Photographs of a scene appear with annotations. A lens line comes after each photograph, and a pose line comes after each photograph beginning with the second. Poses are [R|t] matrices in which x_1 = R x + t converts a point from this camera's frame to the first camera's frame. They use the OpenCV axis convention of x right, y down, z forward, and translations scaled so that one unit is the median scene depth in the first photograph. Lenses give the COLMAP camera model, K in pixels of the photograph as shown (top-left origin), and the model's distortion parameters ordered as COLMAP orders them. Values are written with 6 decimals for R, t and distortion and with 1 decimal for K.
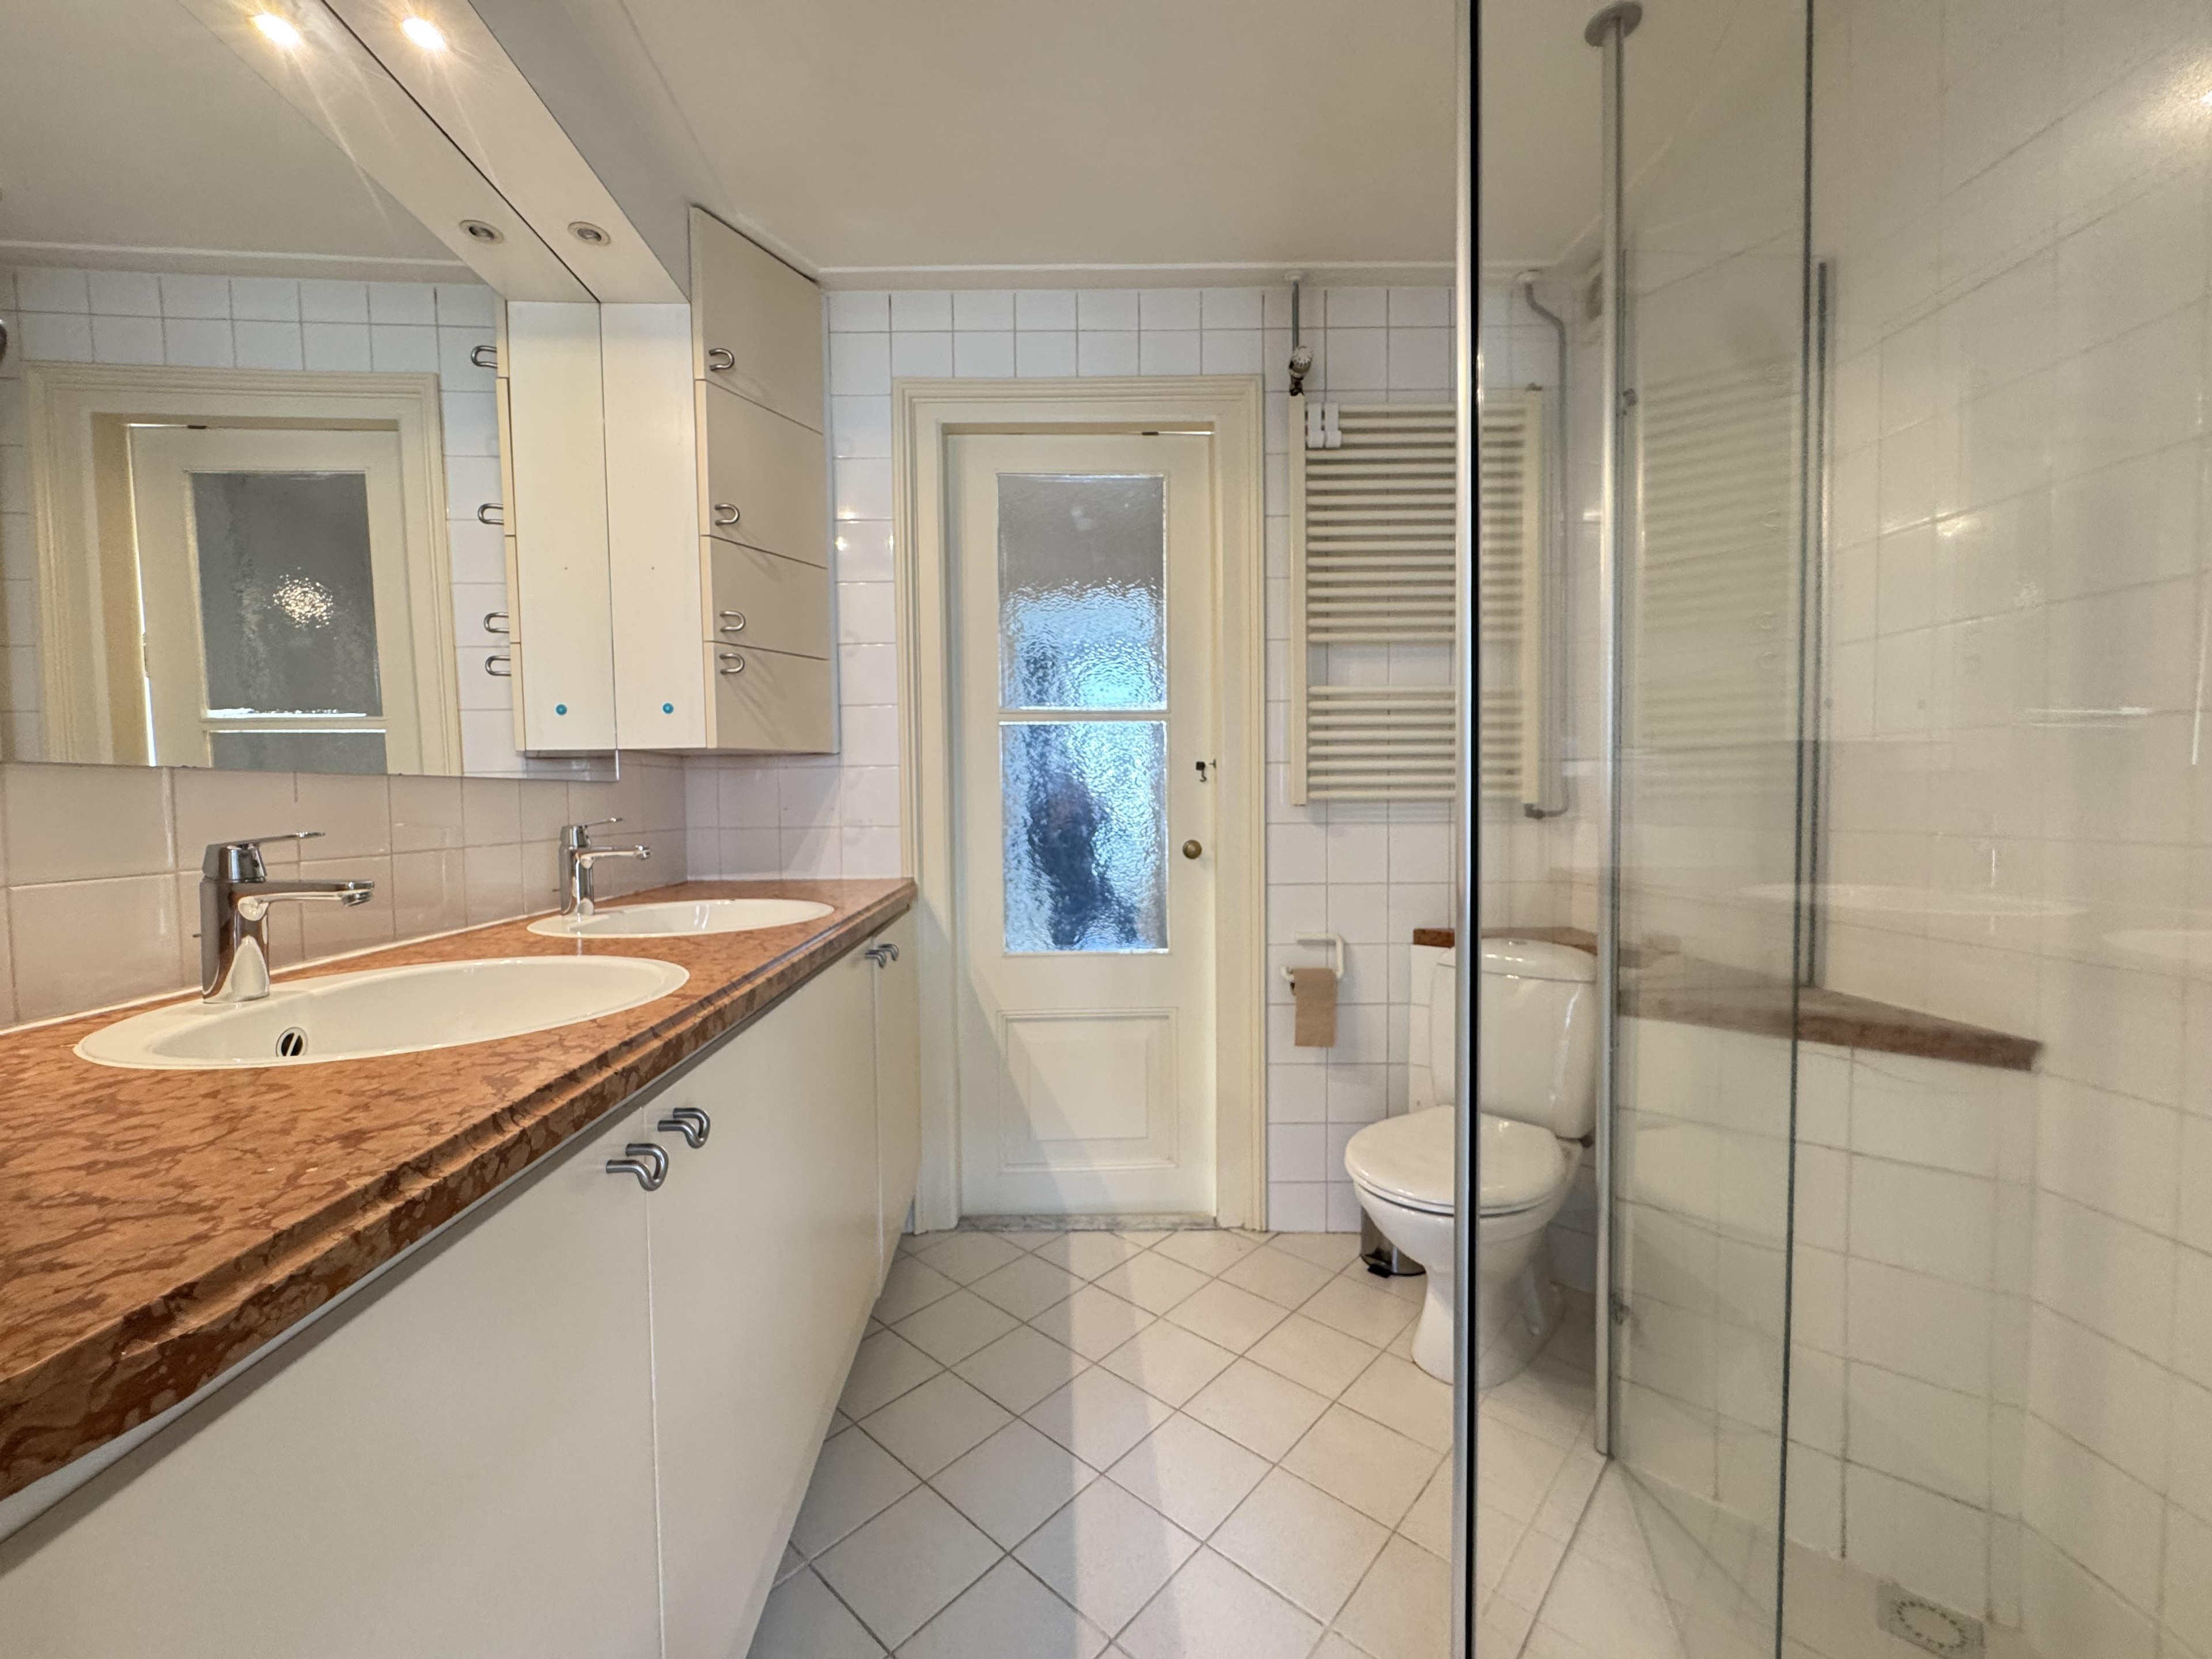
lens RADIAL K [[880.2, 0, 1105.7], [0, 880.2, 830.7], [0, 0, 1]] dist [-0.002717, 0.000387]
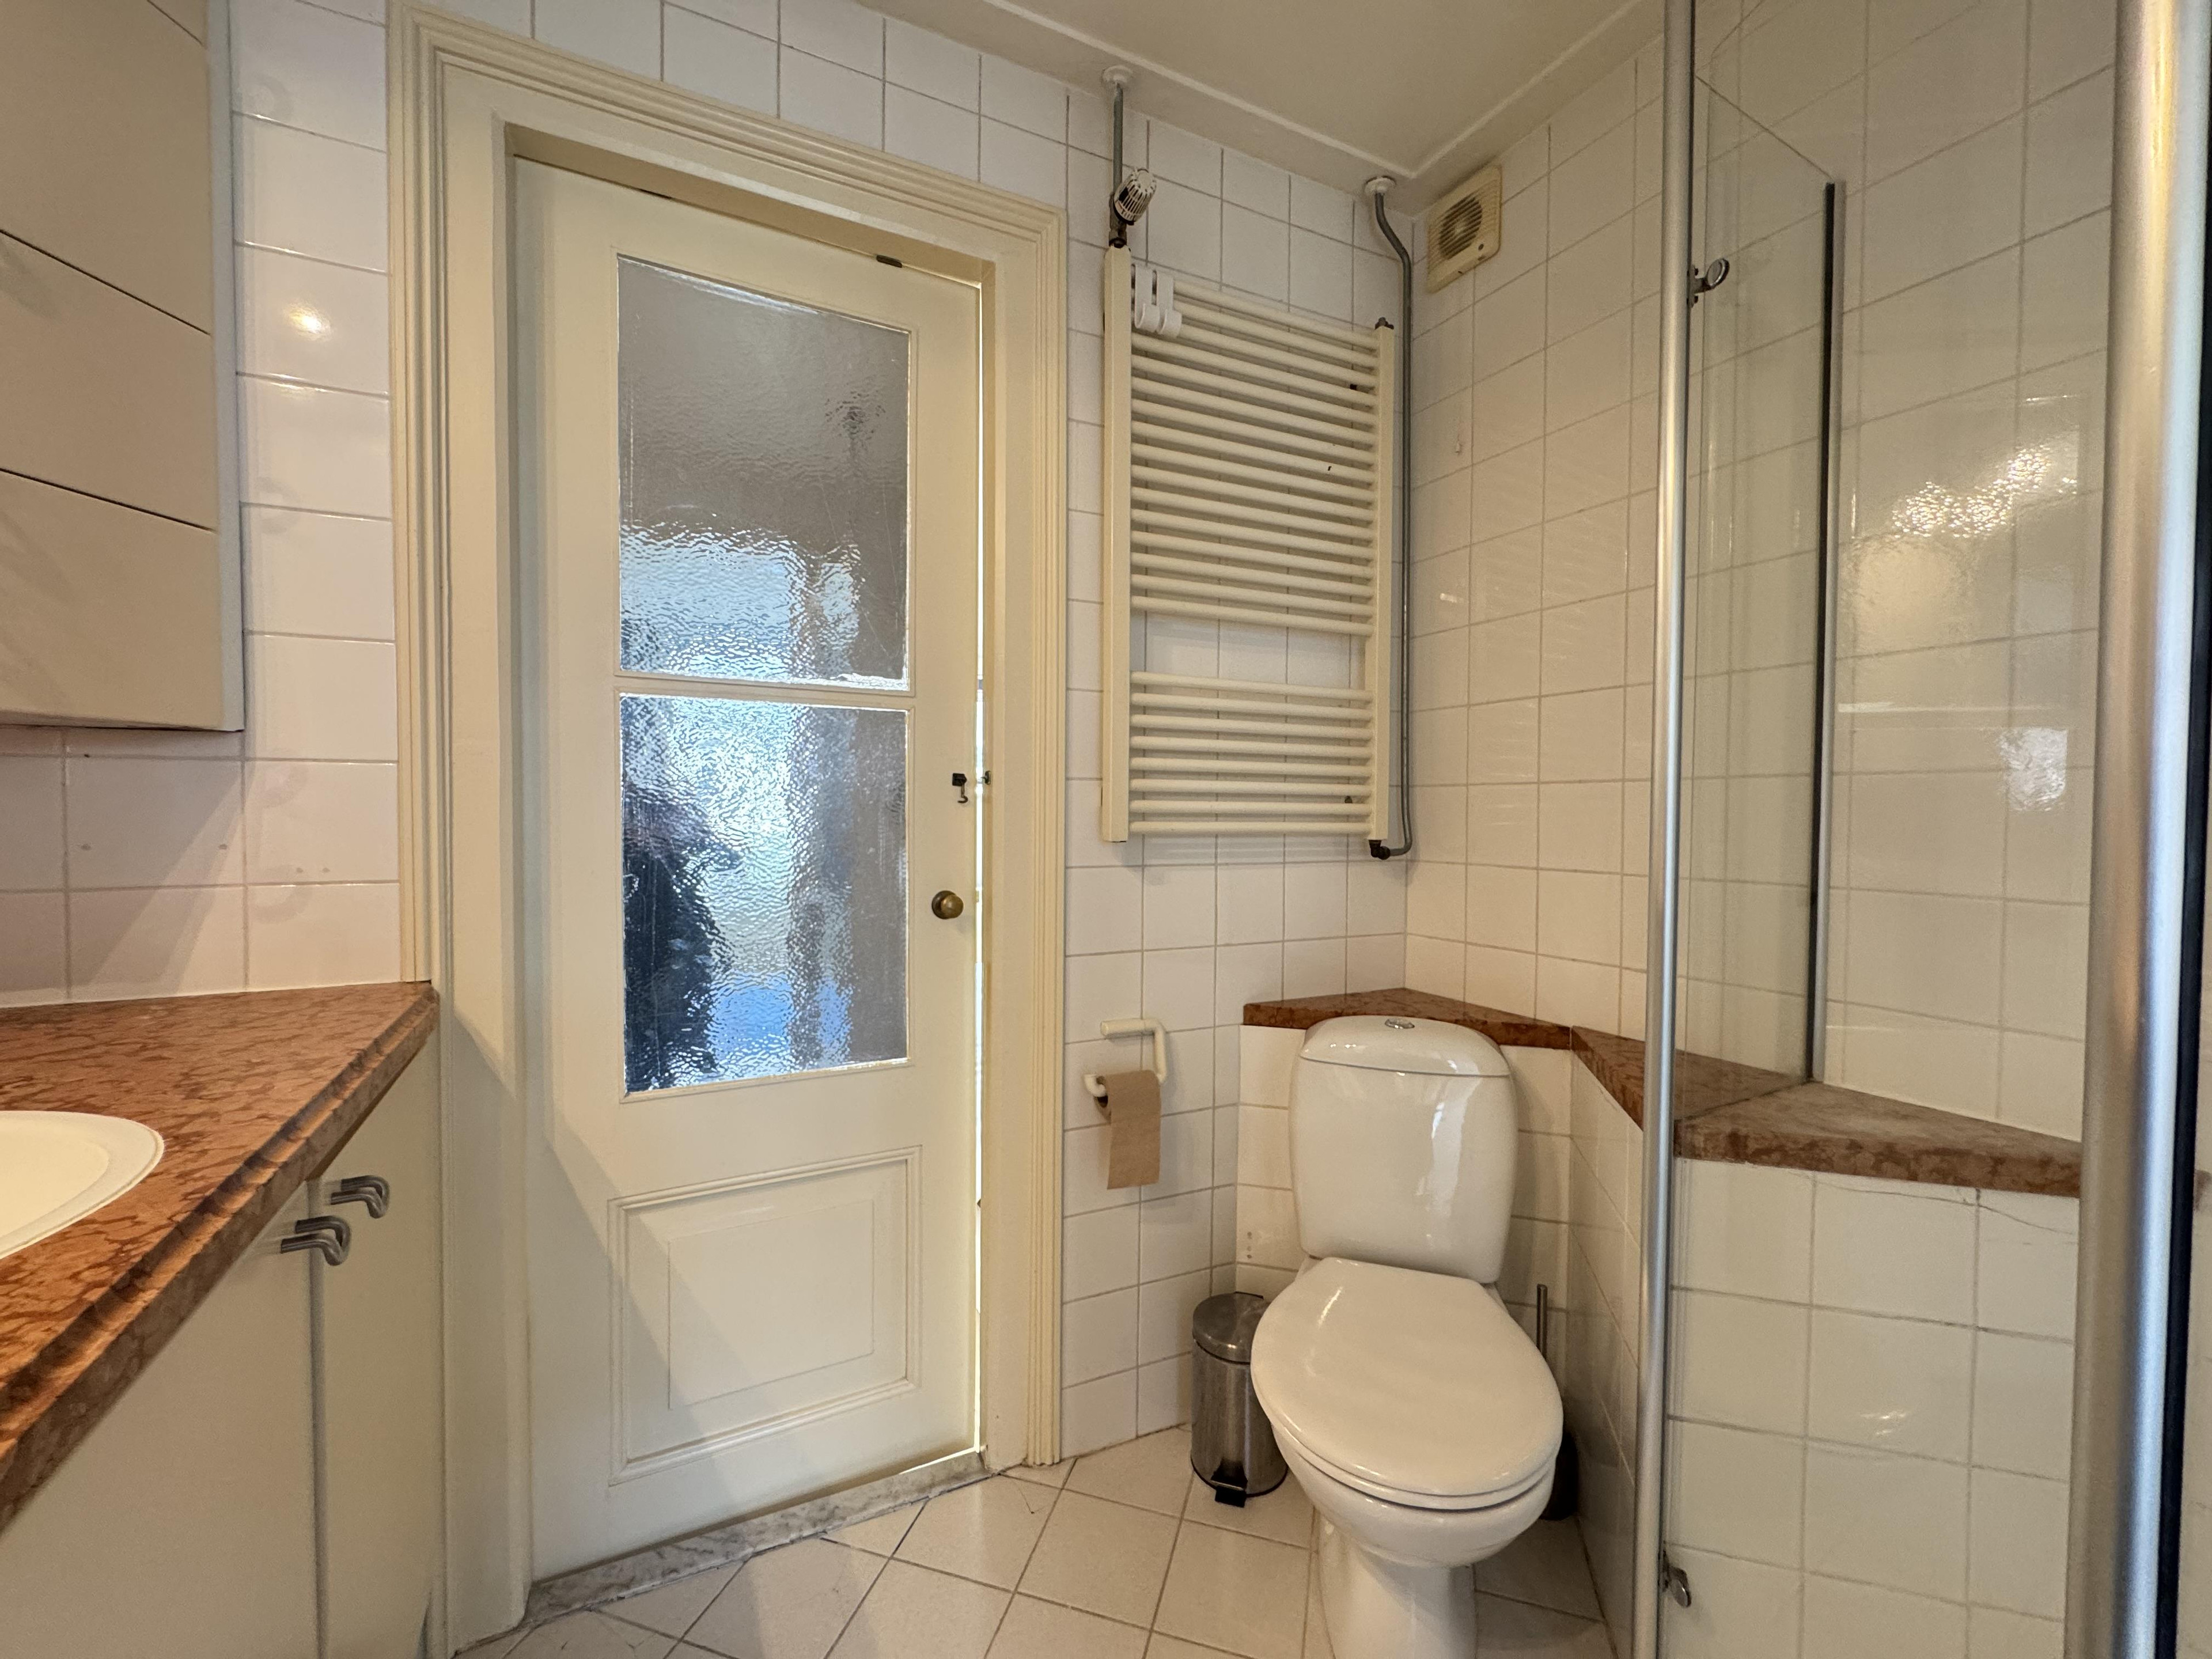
lens RADIAL K [[878.1, 0, 1105.8], [0, 878.1, 831.4], [0, 0, 1]] dist [-0.003158, 0.000430]
pose [[0.902842, 0.005544, 0.429936, -0.086358], [-0.000061, 0.999919, -0.012765, -0.028444], [-0.429972, 0.011499, 0.902769, 0.382786]]
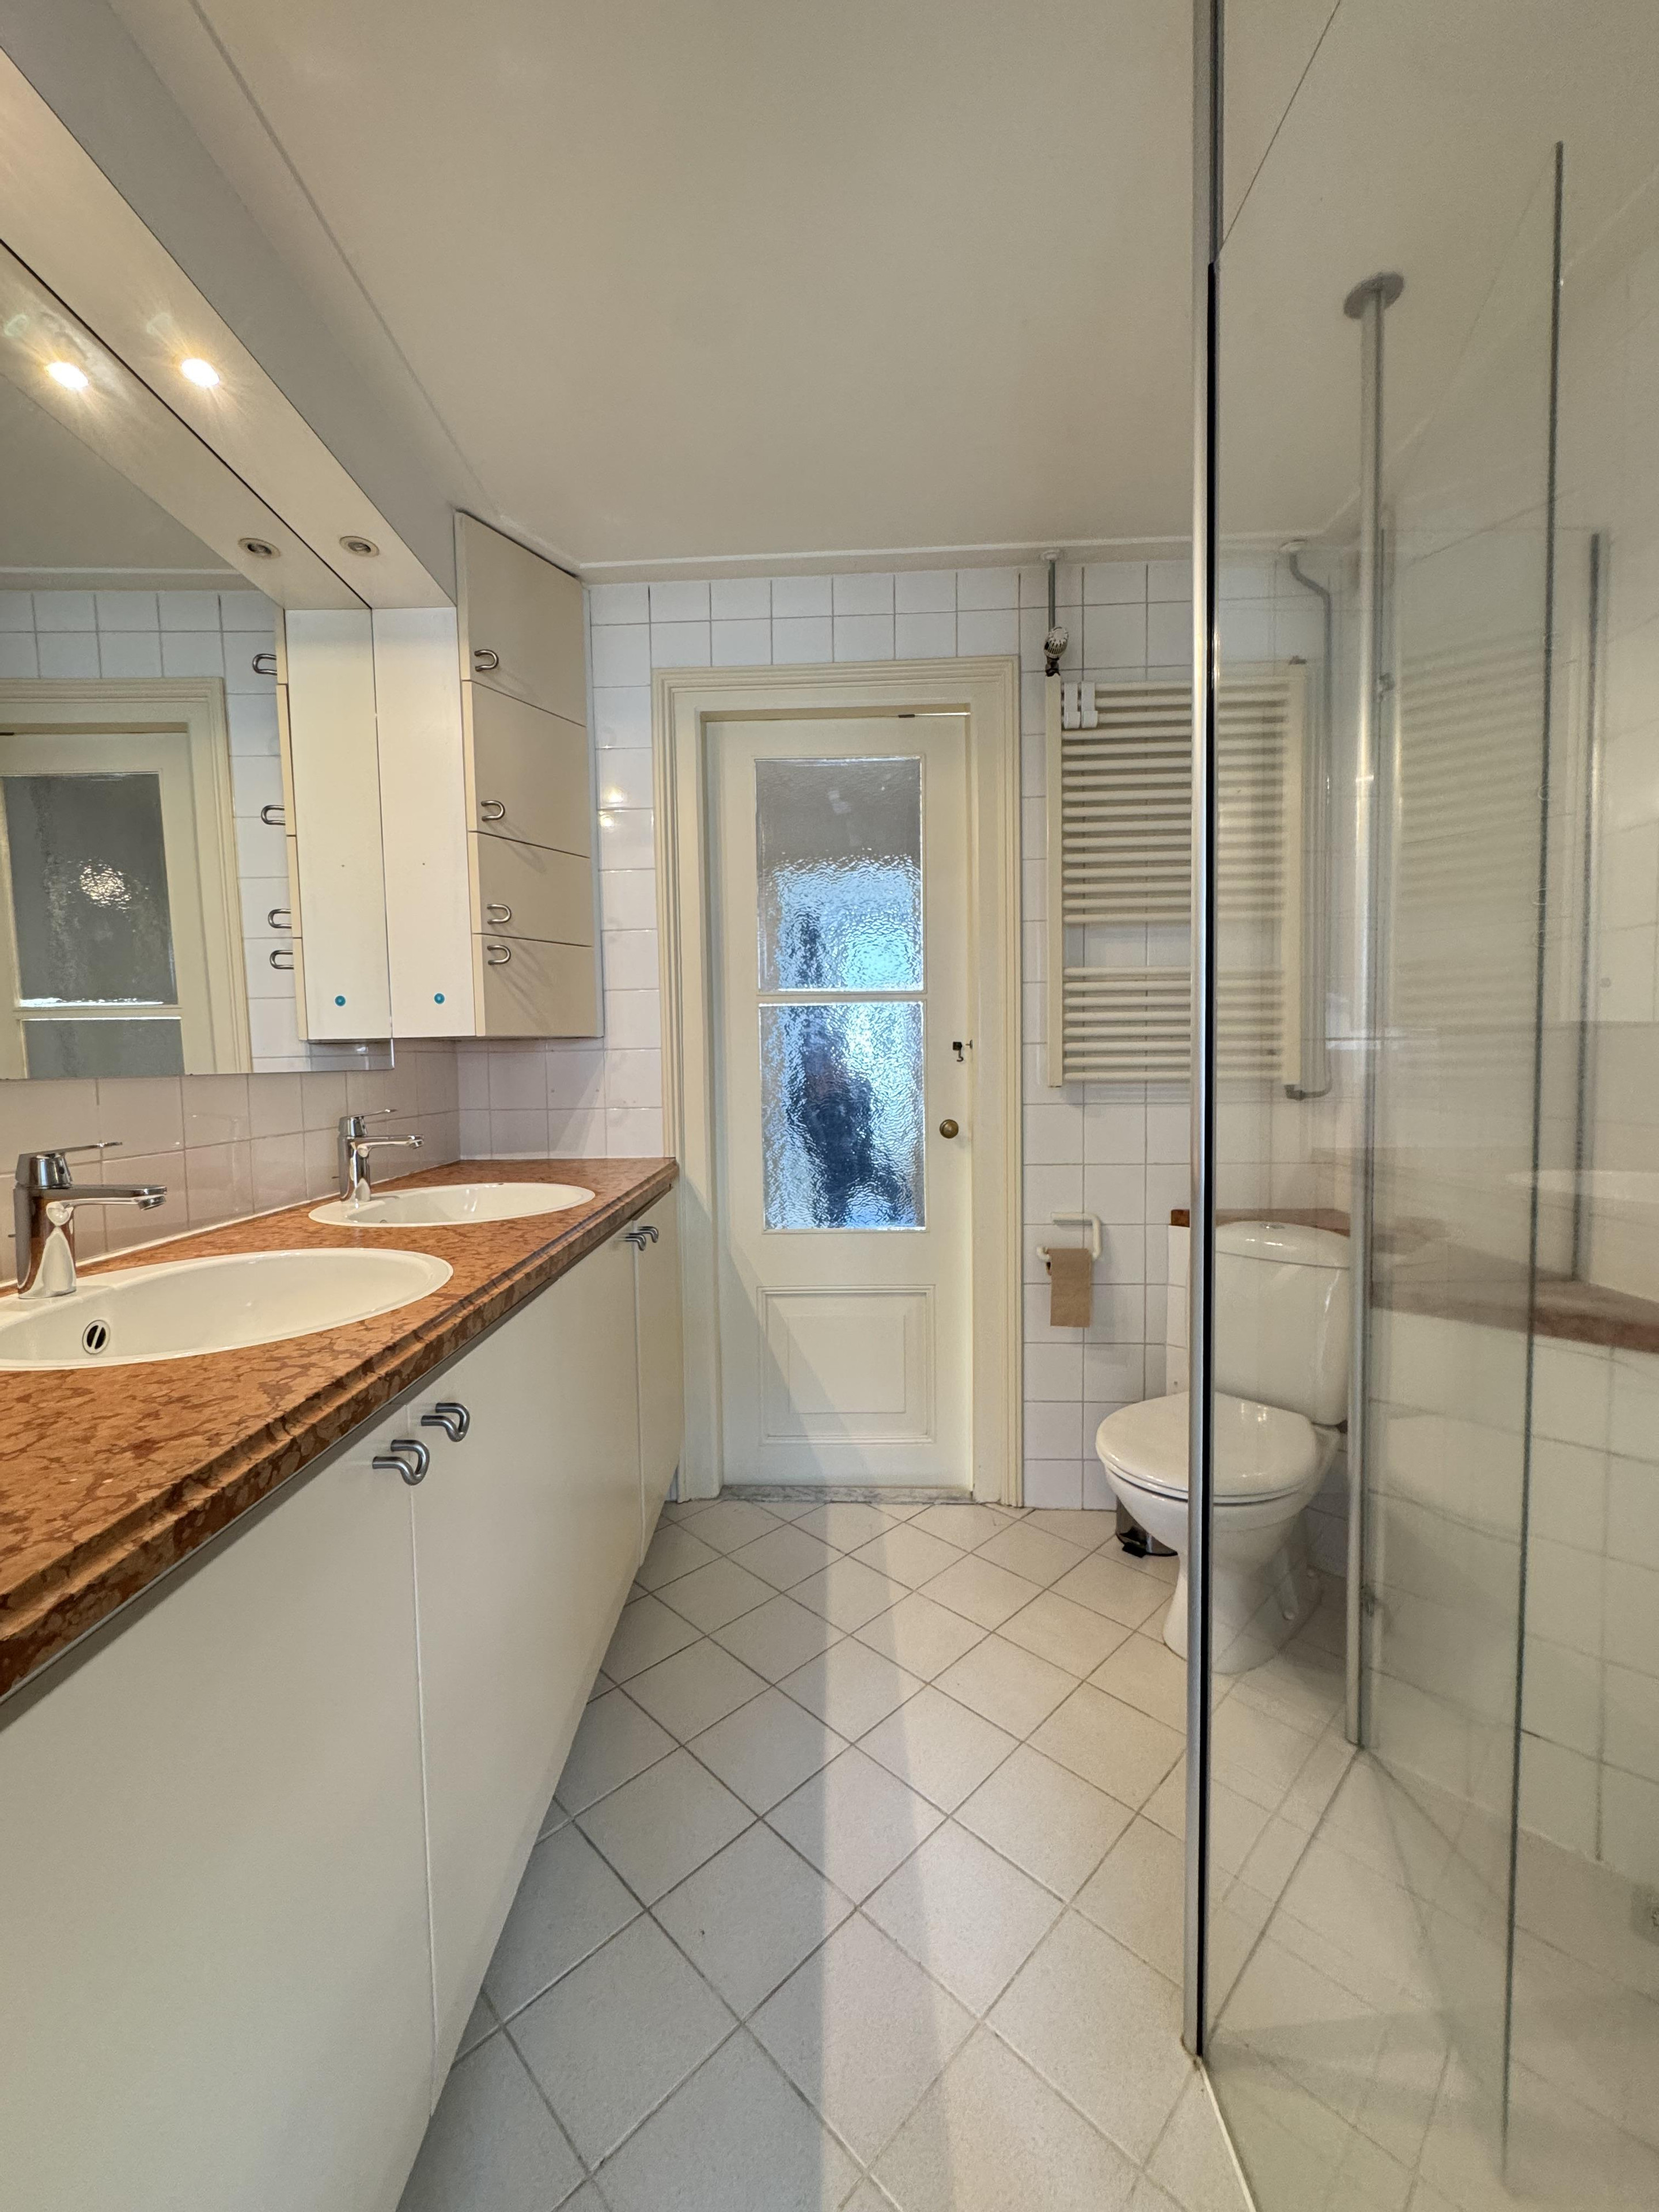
lens RADIAL K [[878.6, 0, 828.8], [0, 878.6, 1104.7], [0, 0, 1]] dist [-0.001756, 0.000405]
pose [[0.998497, -0.001676, -0.054788, 0.017770], [0.002532, 0.999876, 0.015551, -0.024728], [0.054755, -0.015666, 0.998377, -0.014003]]
